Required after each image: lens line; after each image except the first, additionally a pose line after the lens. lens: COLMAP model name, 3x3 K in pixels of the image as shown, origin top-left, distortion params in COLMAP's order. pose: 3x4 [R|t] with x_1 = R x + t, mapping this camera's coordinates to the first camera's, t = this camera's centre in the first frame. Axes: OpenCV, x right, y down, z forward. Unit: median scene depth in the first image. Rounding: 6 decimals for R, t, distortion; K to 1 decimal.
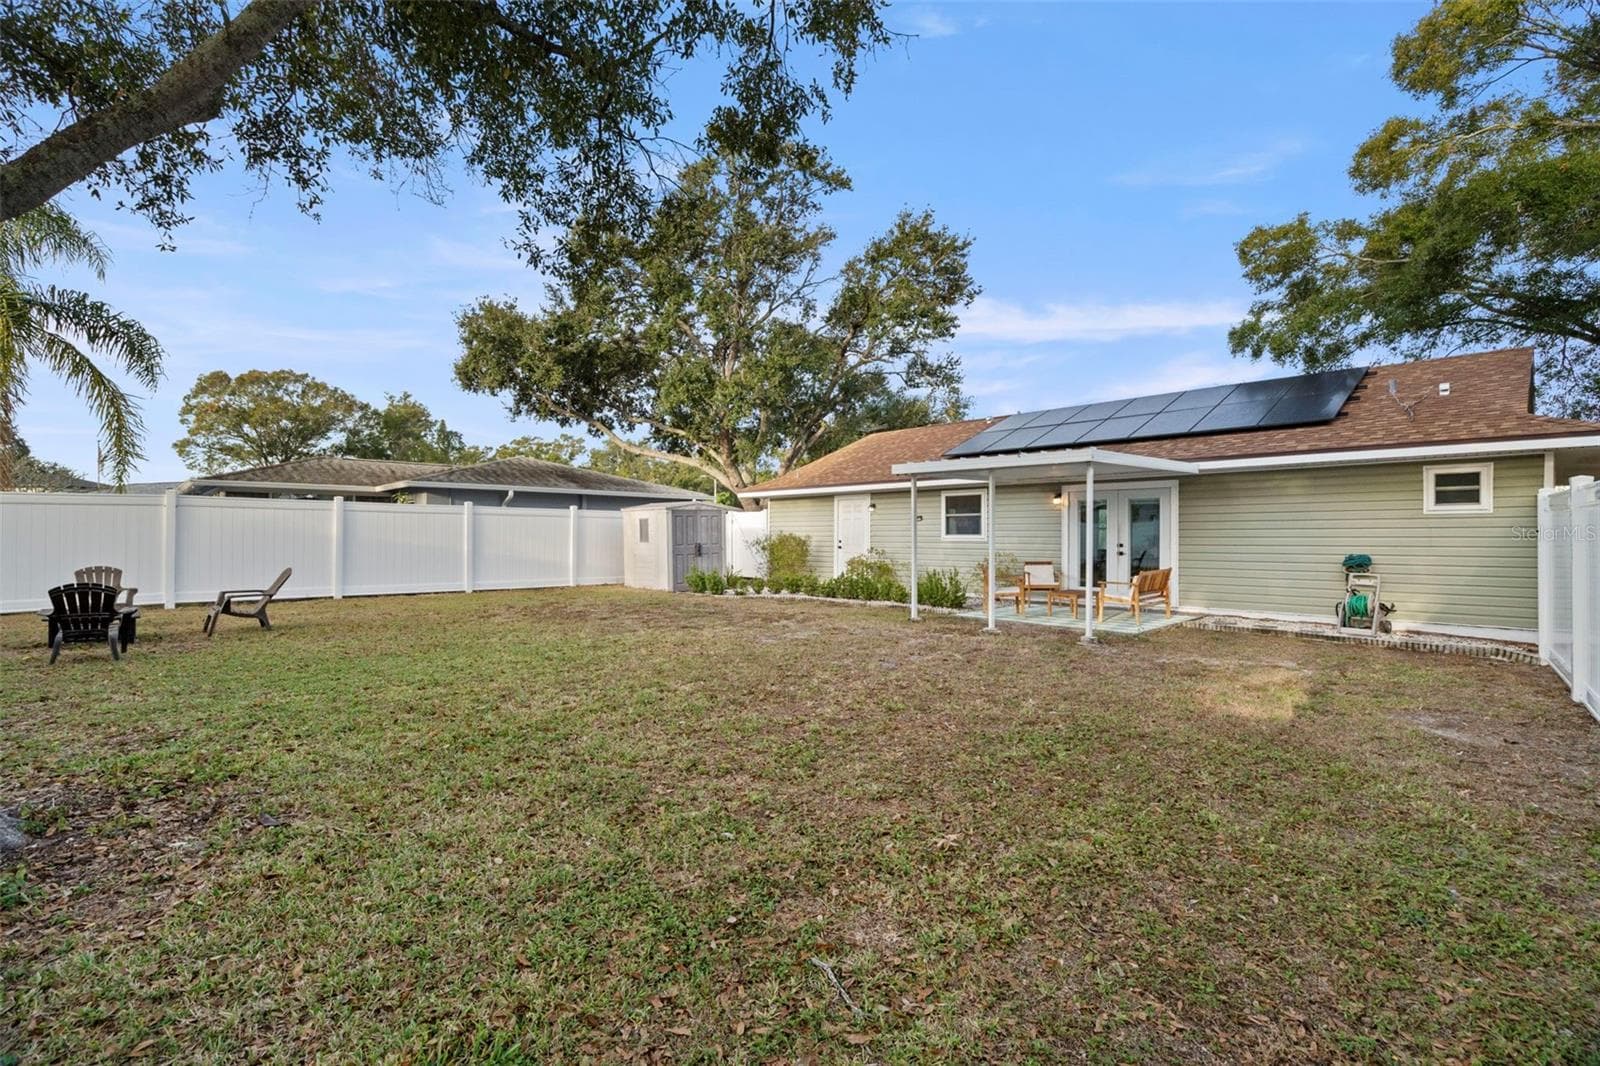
lens RADIAL K [[722.3, 0, 800.0], [0, 722.3, 533.0], [0, 0, 1]] dist [-0.000804, 0.000422]
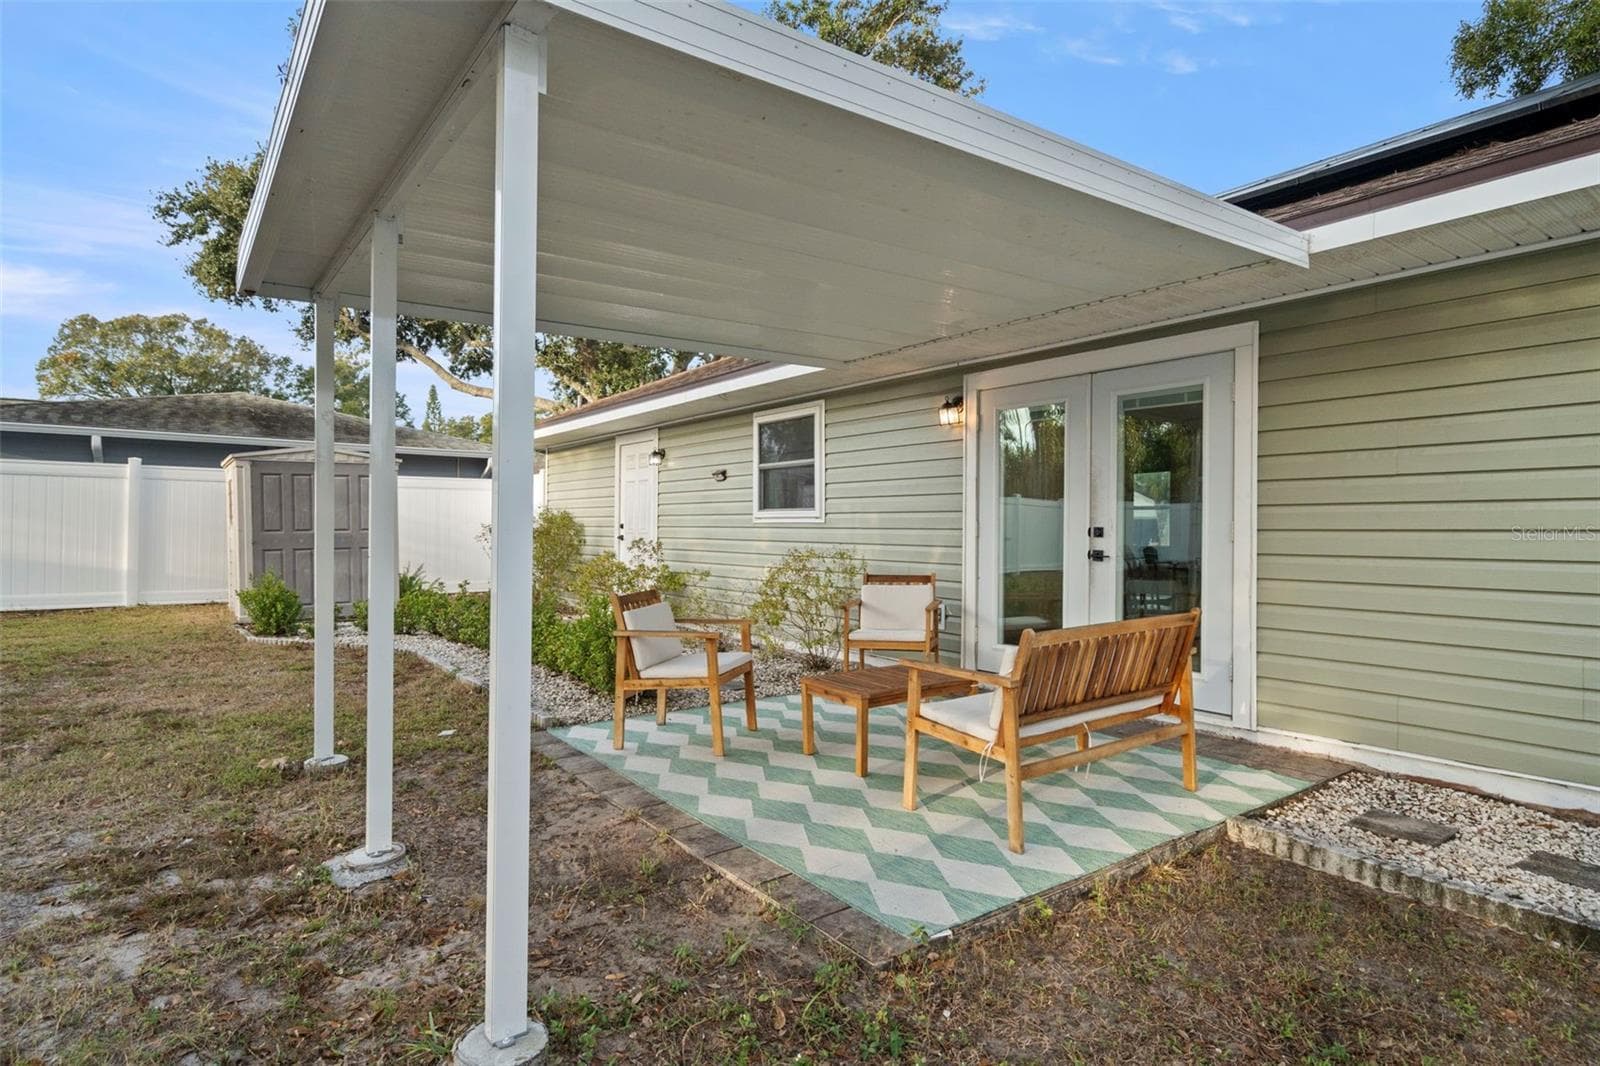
lens RADIAL K [[855.4, 0, 800.0], [0, 855.4, 533.0], [0, 0, 1]] dist [-0.000782, -0.000416]
pose [[0.992937, 0.005972, -0.118491, 0.289615], [-0.004830, 0.999939, 0.009925, 0.011537], [0.118544, -0.009283, 0.992905, 0.474259]]
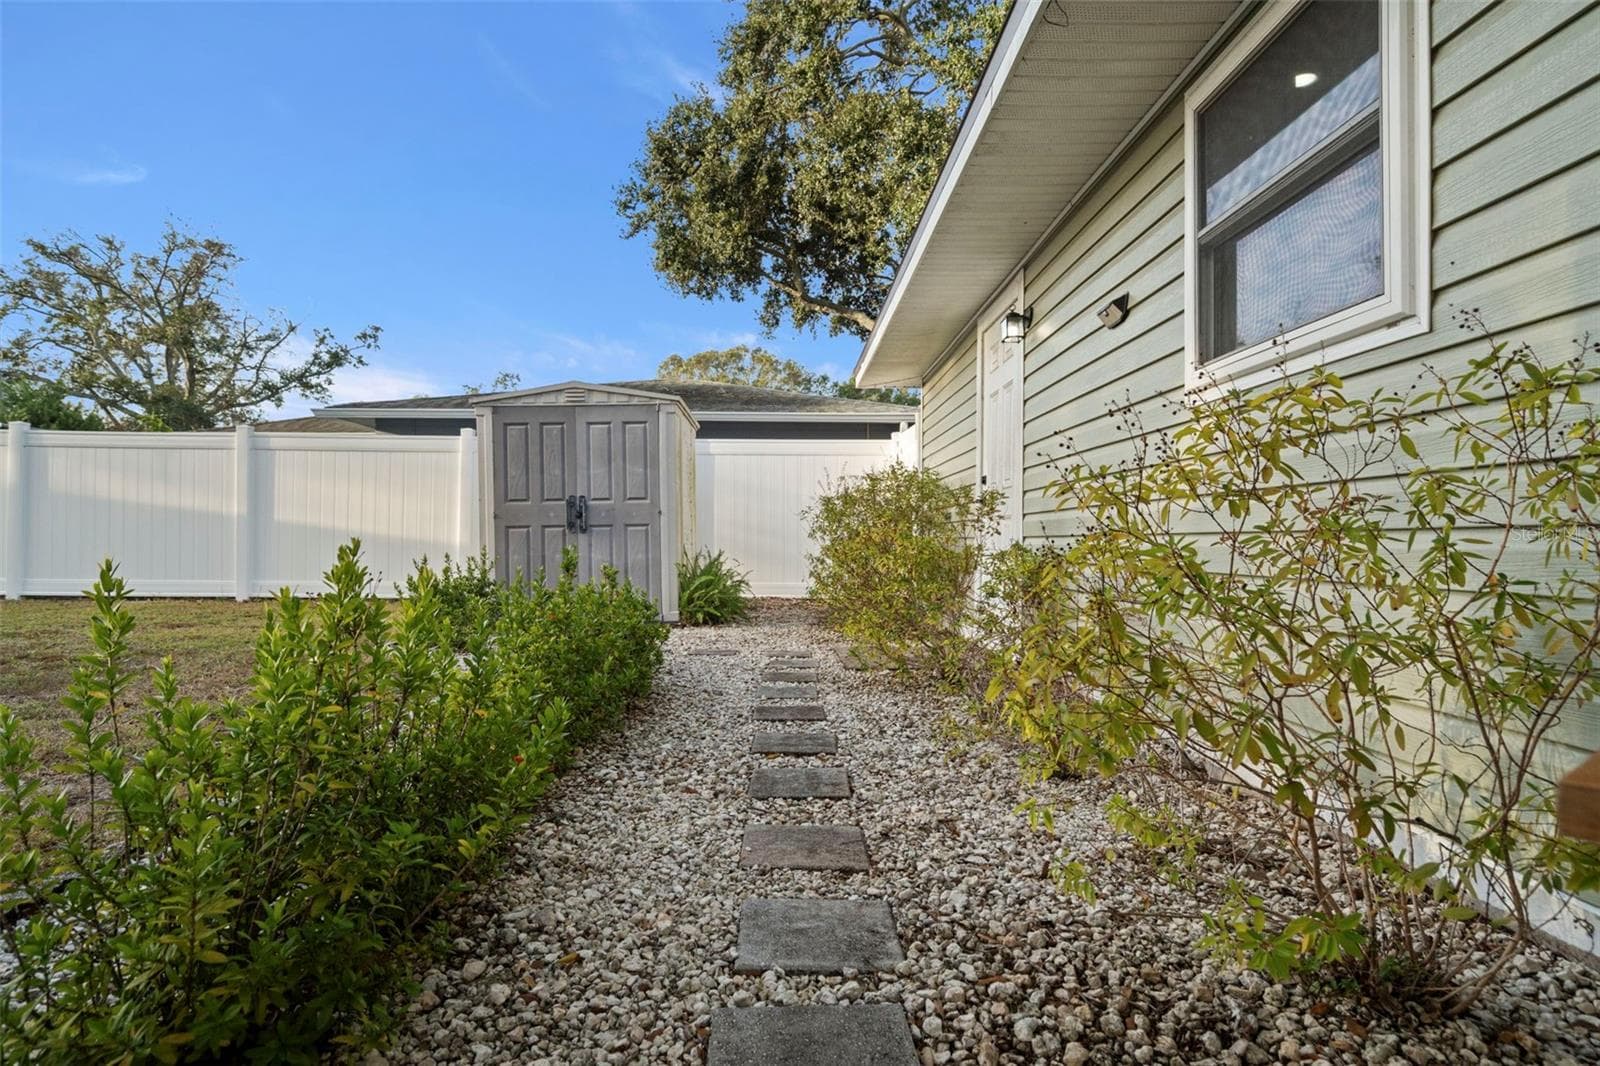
lens RADIAL K [[882.8, 0, 800.0], [0, 882.8, 533.0], [0, 0, 1]] dist [-0.002262, 0.000250]
pose [[0.742295, -0.003355, -0.670064, 0.262791], [0.000261, 0.999989, -0.004718, 0.038010], [0.670073, 0.003327, 0.742288, 0.805709]]
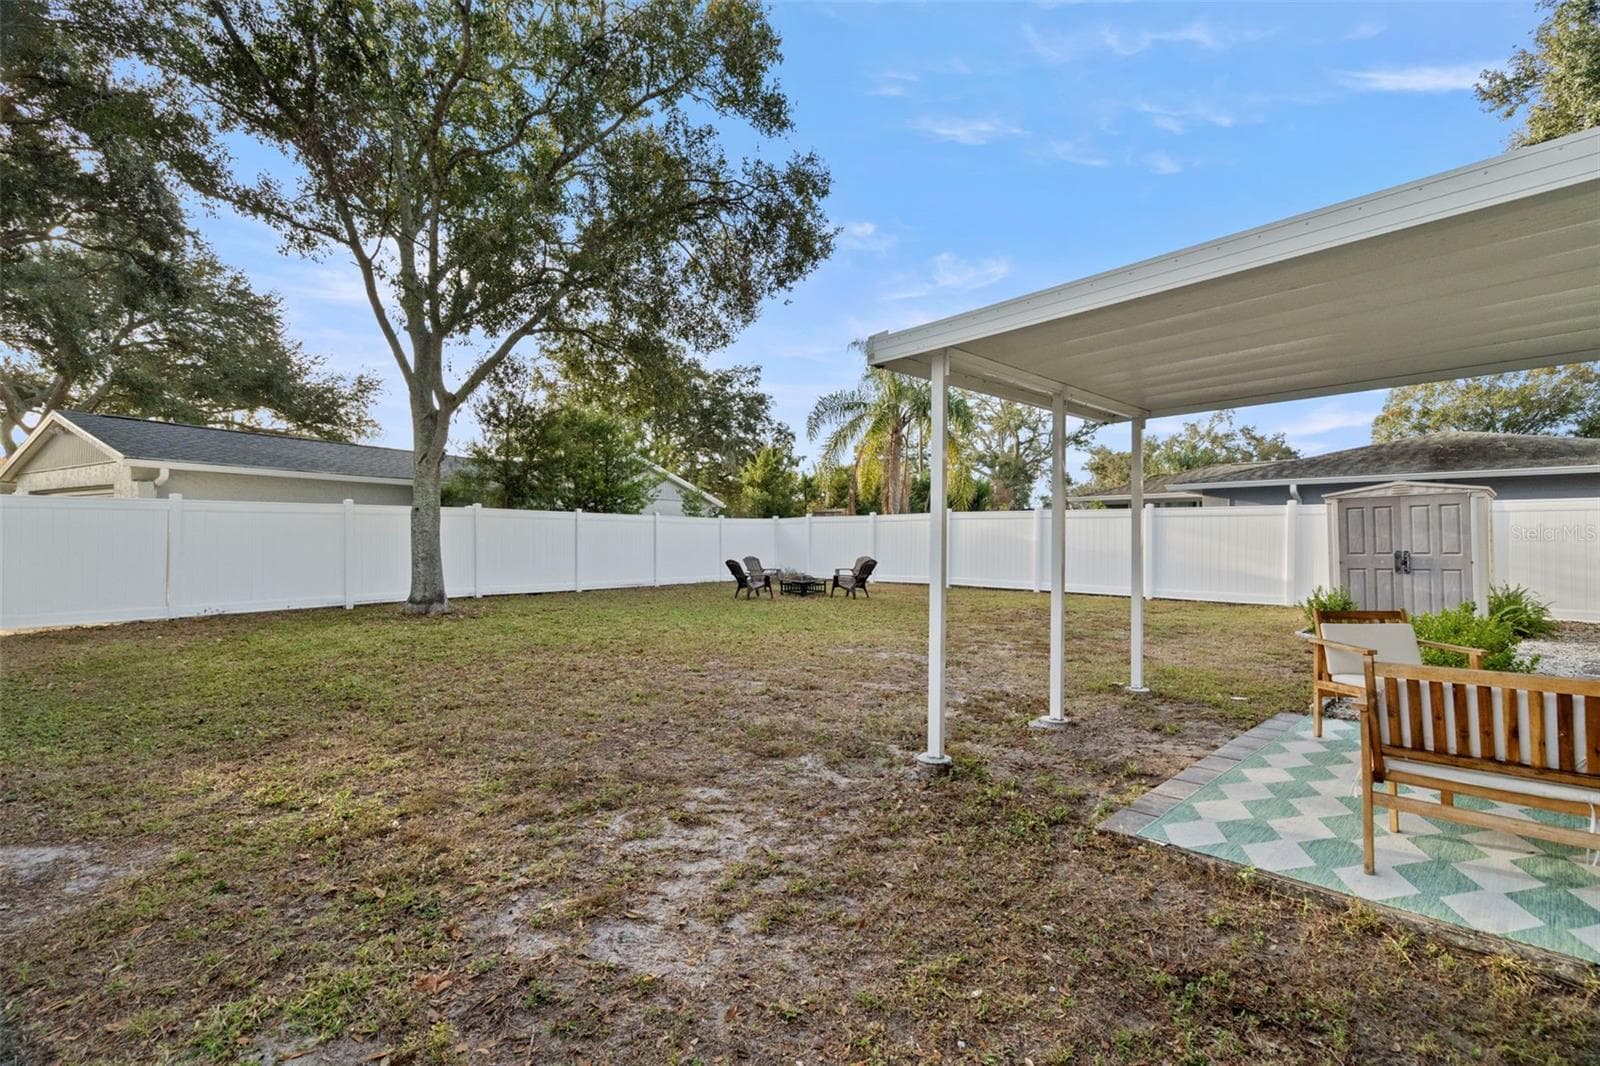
lens RADIAL K [[722.3, 0, 800.0], [0, 722.3, 533.0], [0, 0, 1]] dist [-0.000804, 0.000422]
pose [[0.006728, -0.012224, -0.999903, 0.490418], [-0.002805, 0.999921, -0.012244, 0.008668], [0.999973, 0.002887, 0.006693, 0.539611]]
